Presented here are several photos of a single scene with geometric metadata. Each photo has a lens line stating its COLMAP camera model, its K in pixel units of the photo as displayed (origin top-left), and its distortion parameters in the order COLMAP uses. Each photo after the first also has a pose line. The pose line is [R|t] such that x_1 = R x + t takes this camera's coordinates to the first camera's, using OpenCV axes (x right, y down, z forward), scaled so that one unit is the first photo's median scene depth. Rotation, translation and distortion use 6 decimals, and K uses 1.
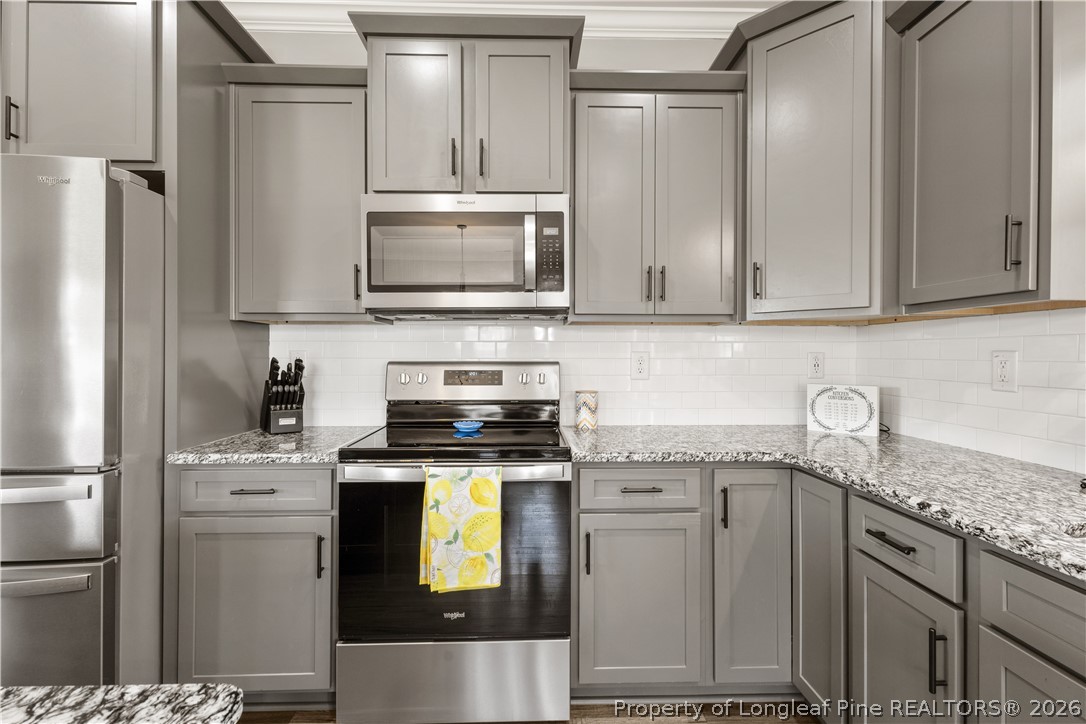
lens RADIAL K [[501.7, 0, 541.3], [0, 501.7, 352.4], [0, 0, 1]] dist [0.008611, -0.001058]
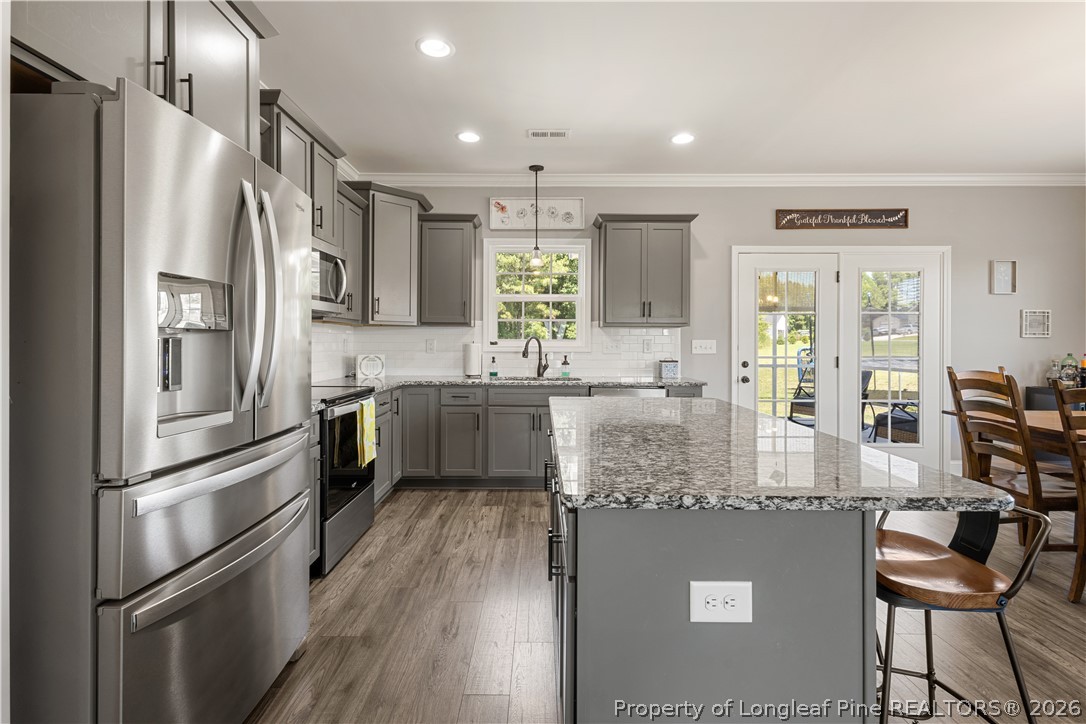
lens RADIAL K [[507.9, 0, 539.2], [0, 507.9, 345.1], [0, 0, 1]] dist [0.012411, 0.000124]
pose [[0.028817, -0.005942, 0.999567, -1.716817], [-0.008504, 0.999945, 0.006189, 0.005566], [-0.999549, -0.008679, 0.028765, 0.251501]]
